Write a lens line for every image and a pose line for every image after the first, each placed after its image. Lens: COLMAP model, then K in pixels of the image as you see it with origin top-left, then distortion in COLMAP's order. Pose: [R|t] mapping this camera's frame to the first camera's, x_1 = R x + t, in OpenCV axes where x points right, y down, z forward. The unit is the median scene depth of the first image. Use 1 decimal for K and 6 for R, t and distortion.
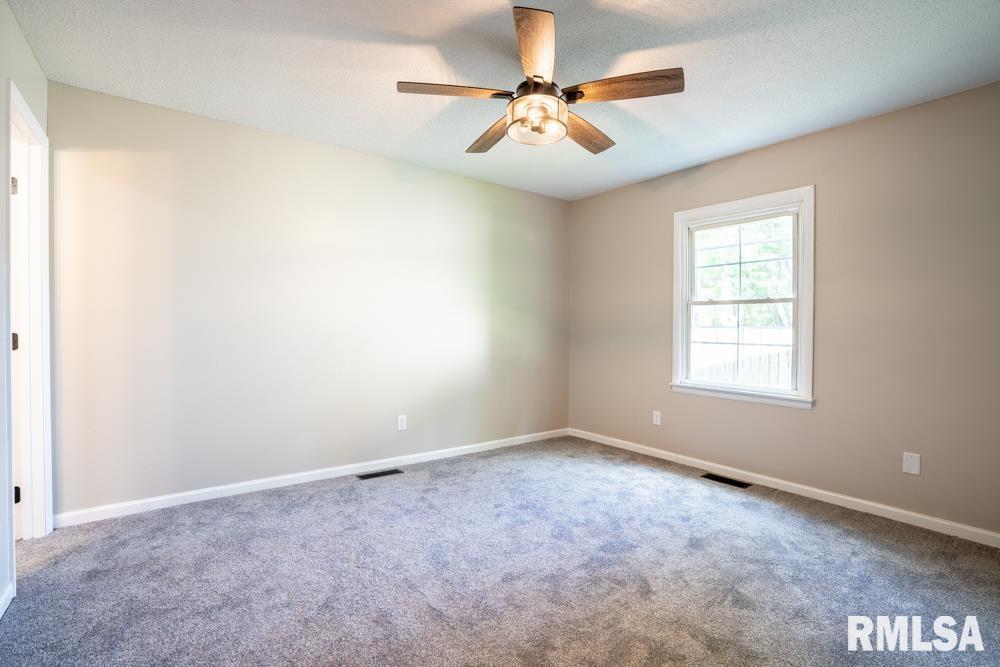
lens RADIAL K [[466.9, 0, 500.0], [0, 466.9, 333.5], [0, 0, 1]] dist [-0.050614, 0.021969]
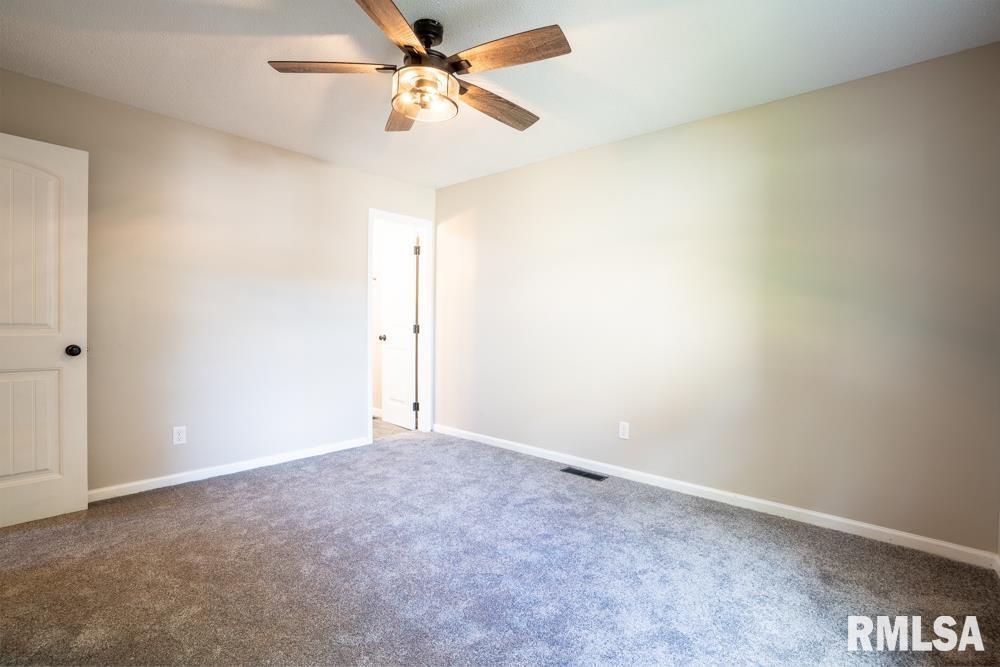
lens RADIAL K [[466.9, 0, 500.0], [0, 466.9, 333.5], [0, 0, 1]] dist [-0.050614, 0.021969]
pose [[0.199136, 0.020159, -0.979764, 0.632398], [-0.027770, 0.999503, 0.014921, -0.000525], [0.979578, 0.024237, 0.199597, 0.606452]]
